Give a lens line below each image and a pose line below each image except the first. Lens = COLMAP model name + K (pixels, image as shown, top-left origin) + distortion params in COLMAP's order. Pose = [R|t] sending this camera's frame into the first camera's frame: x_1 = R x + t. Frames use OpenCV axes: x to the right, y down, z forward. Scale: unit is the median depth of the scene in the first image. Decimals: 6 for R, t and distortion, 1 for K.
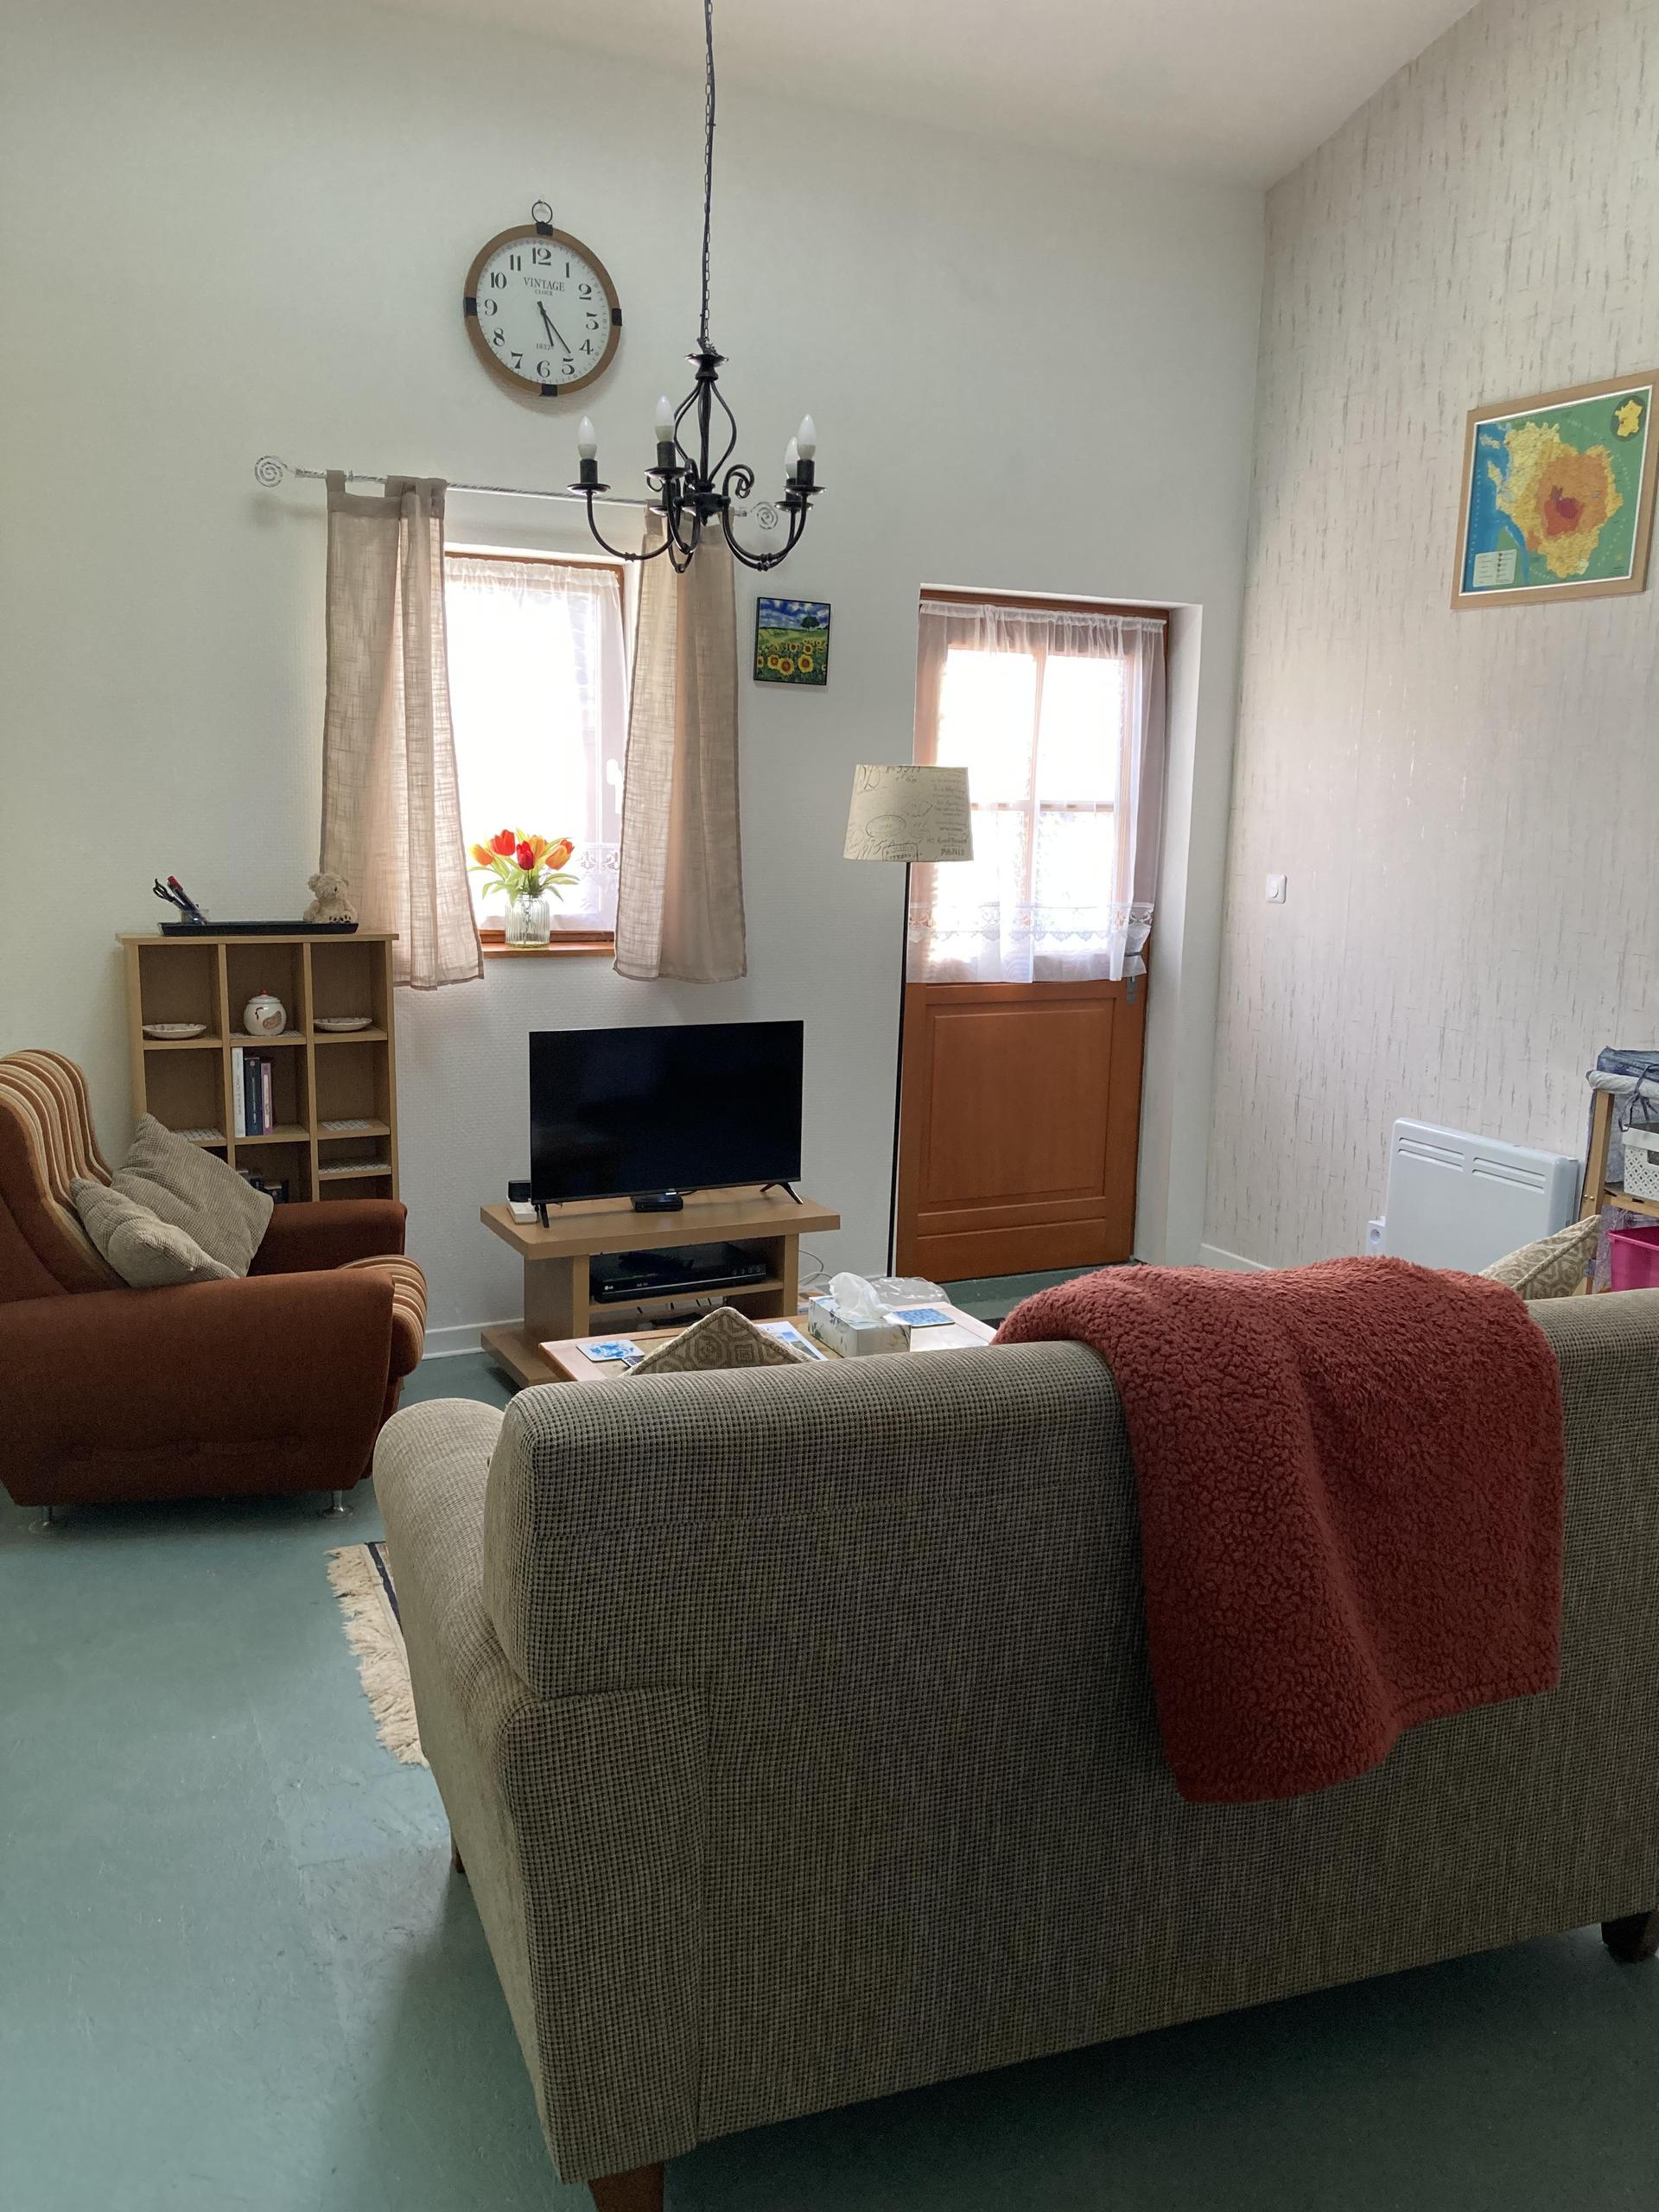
lens RADIAL K [[1819.4, 0, 827.7], [0, 1819.4, 1114.9], [0, 0, 1]] dist [0.016002, -0.027520]
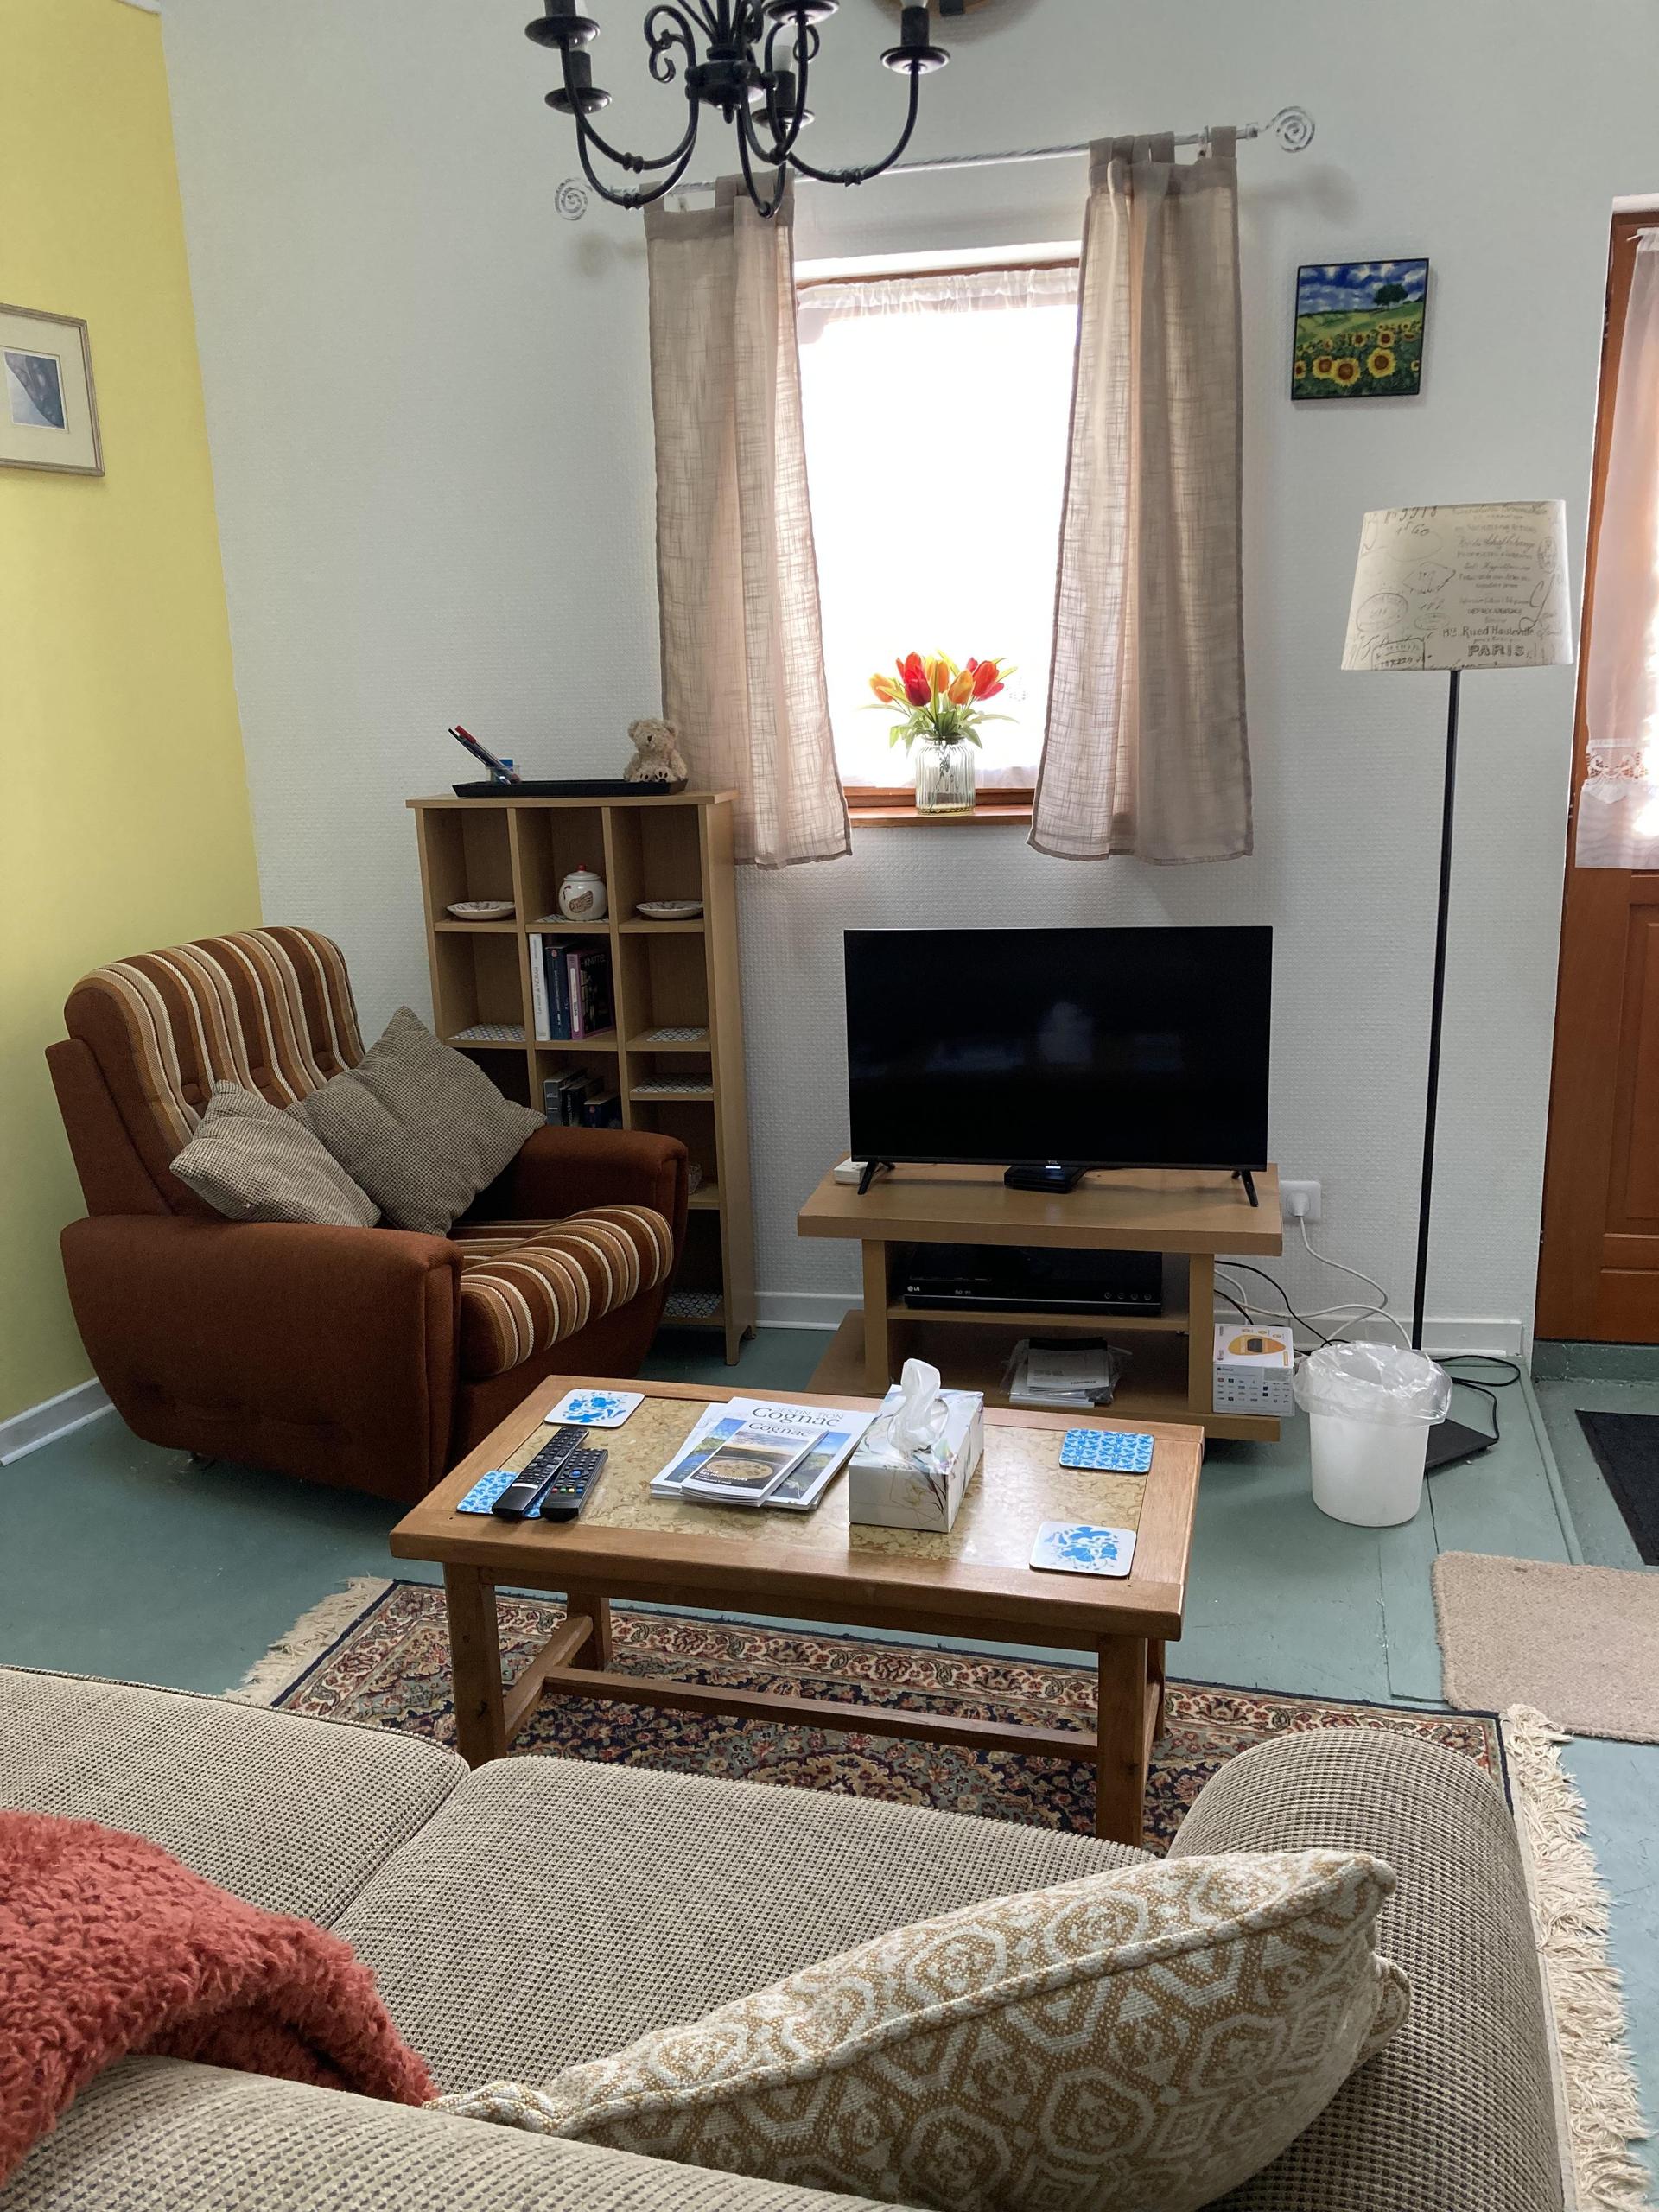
lens RADIAL K [[1819.4, 0, 826.0], [0, 1819.4, 1099.2], [0, 0, 1]] dist [0.016002, -0.027520]
pose [[0.778578, 0.100807, -0.619398, 0.274254], [-0.058141, 0.994356, 0.088750, -0.039623], [0.624849, -0.033086, 0.780044, 0.397071]]
